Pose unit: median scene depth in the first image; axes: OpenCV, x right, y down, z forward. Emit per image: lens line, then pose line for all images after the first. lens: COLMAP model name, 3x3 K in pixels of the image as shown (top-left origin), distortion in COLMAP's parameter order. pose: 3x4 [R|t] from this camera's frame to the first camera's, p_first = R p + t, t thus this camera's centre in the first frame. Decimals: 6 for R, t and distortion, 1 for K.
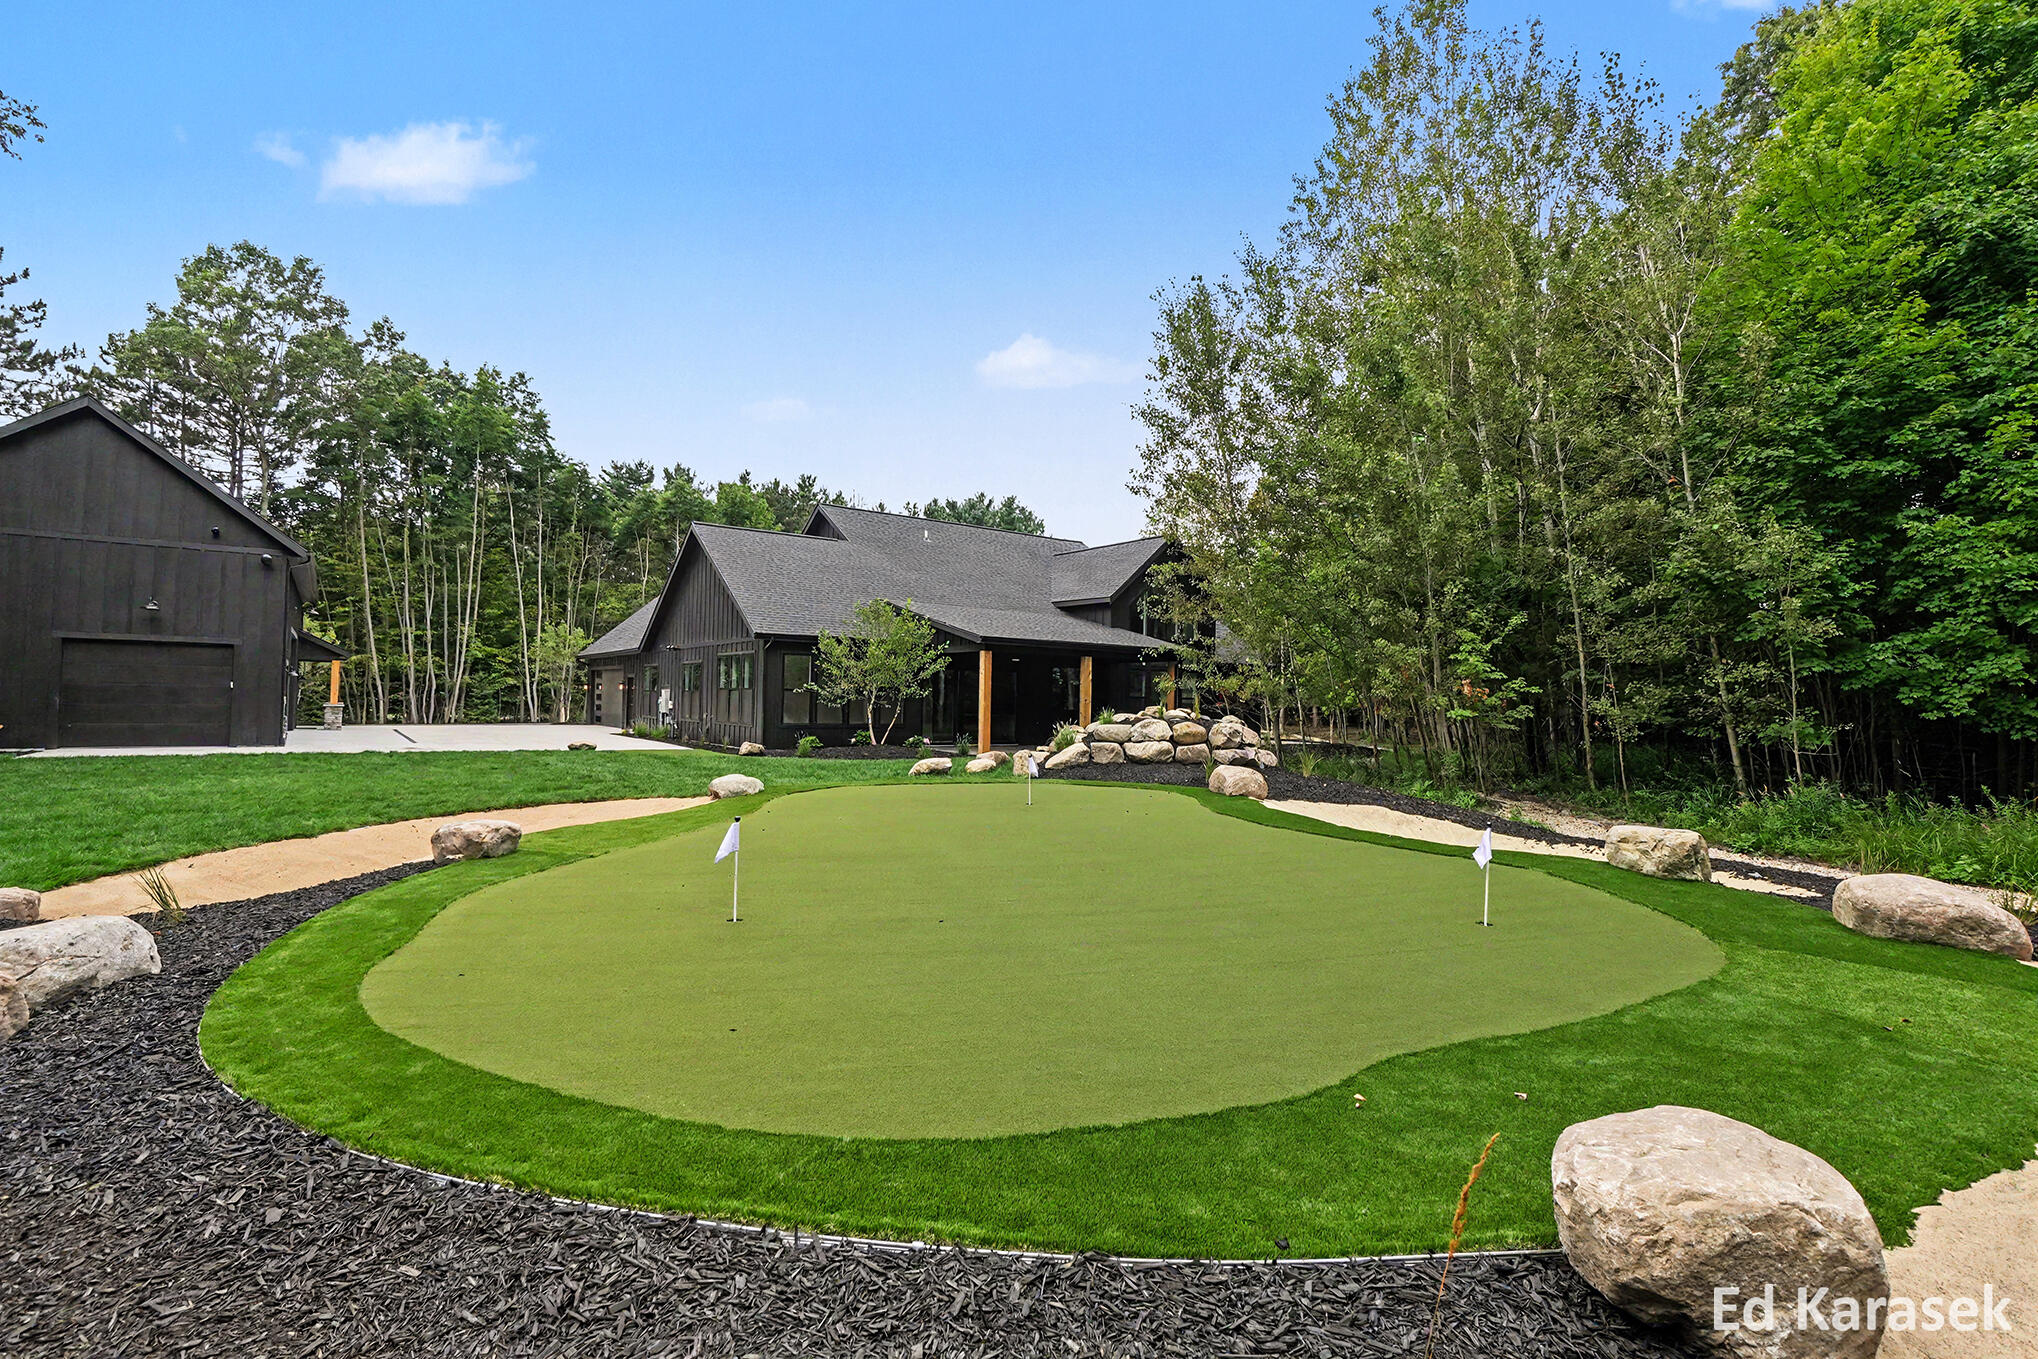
lens RADIAL K [[984.7, 0, 1019.0], [0, 984.7, 679.5], [0, 0, 1]] dist [-0.054253, 0.025341]
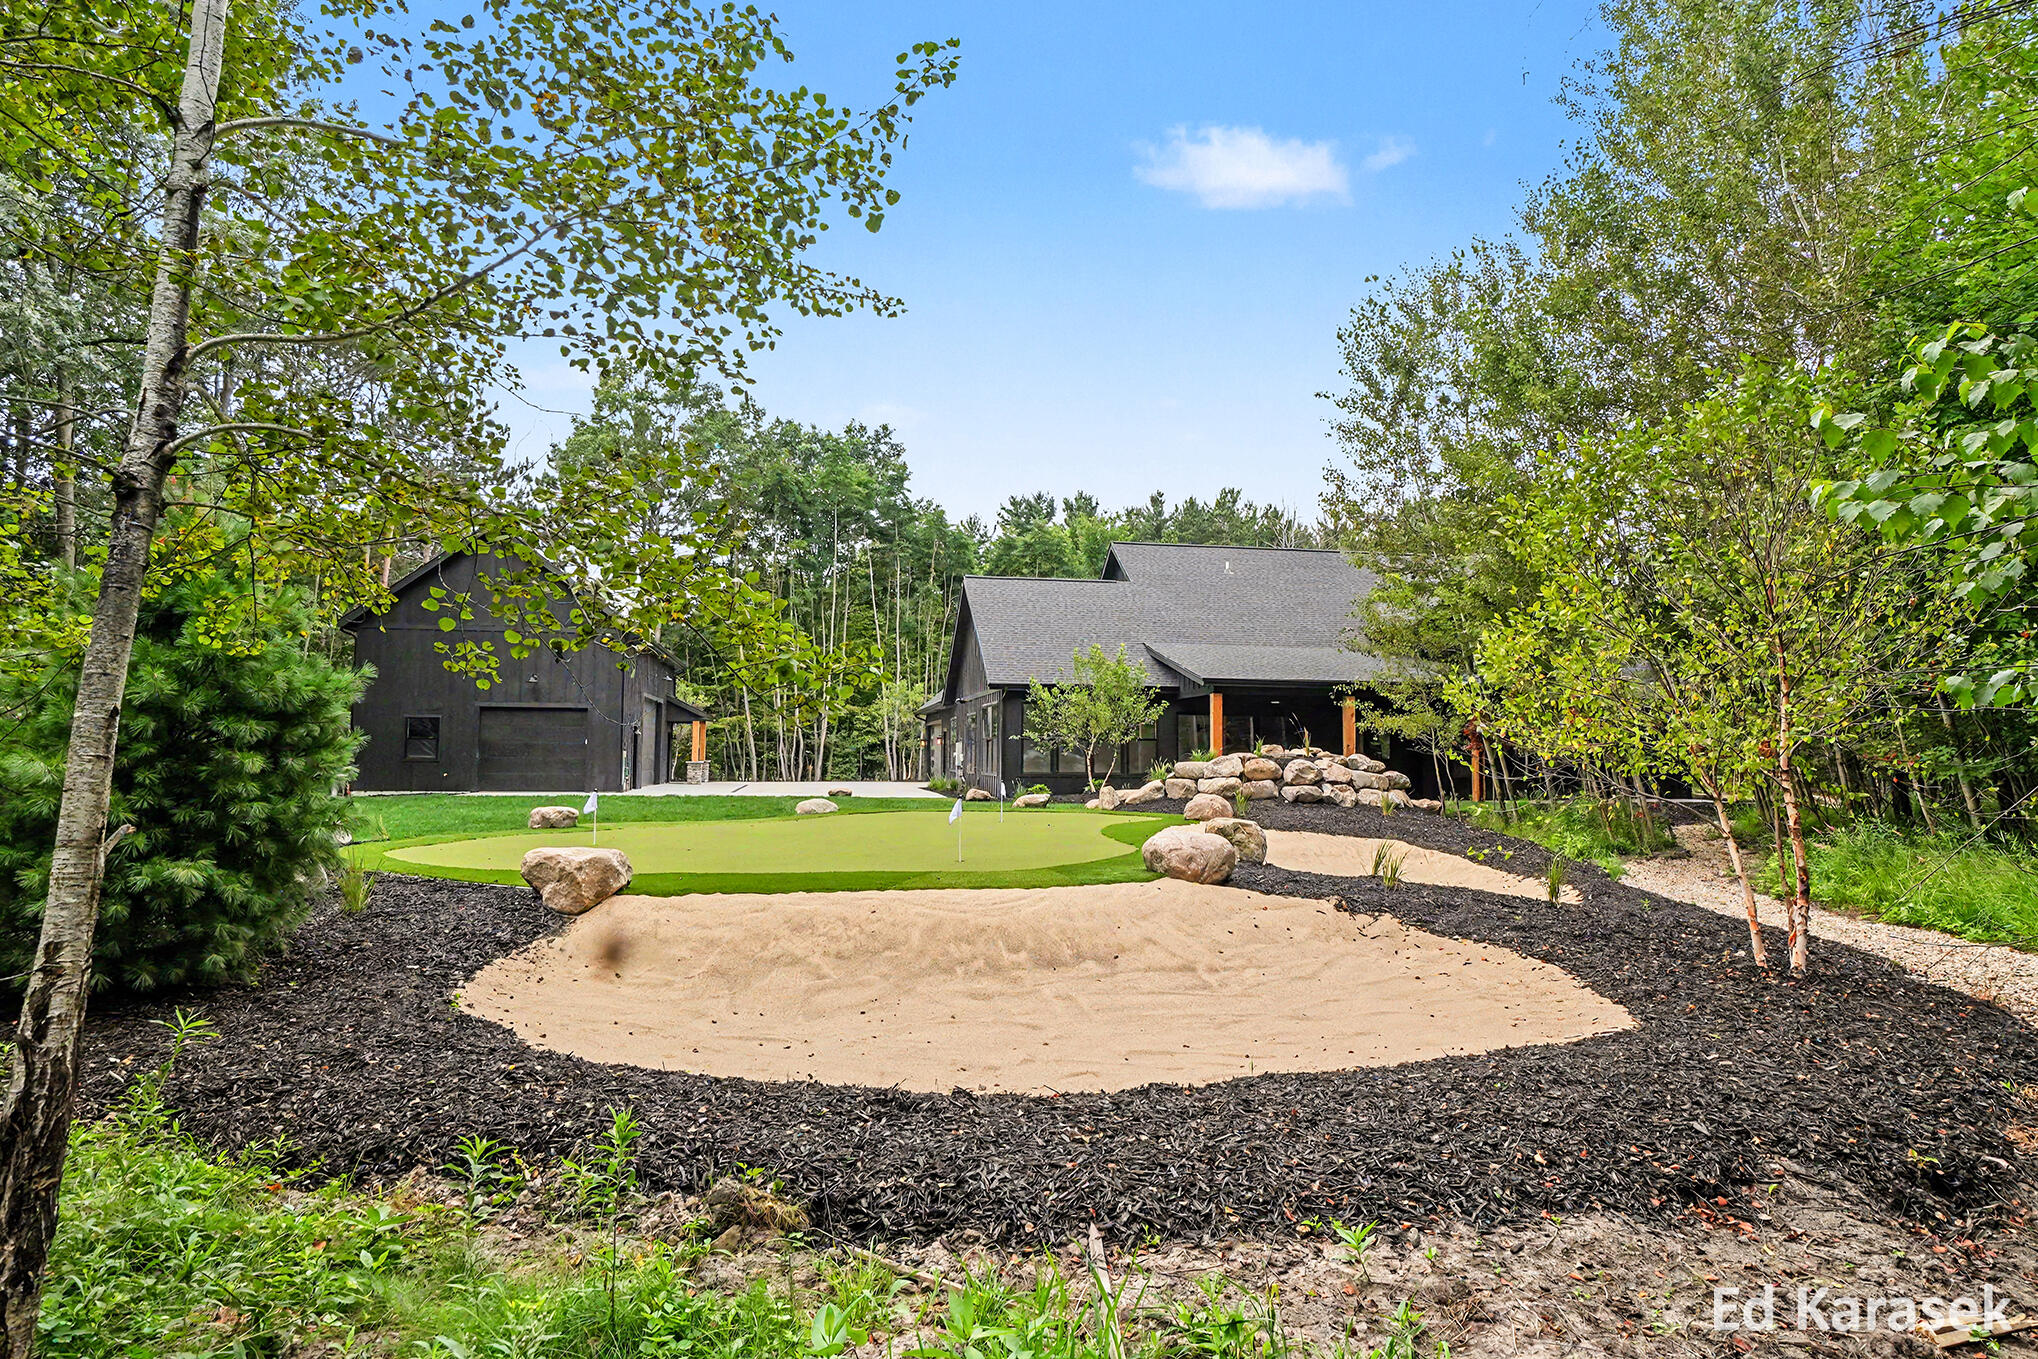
lens RADIAL K [[1327.1, 0, 1019.0], [0, 1327.1, 679.5], [0, 0, 1]] dist [0.001706, -0.000029]
pose [[0.886337, -0.037883, -0.461489, 0.303997], [0.016757, 0.998619, -0.049791, 0.013780], [0.462738, 0.036398, 0.885748, -0.164361]]
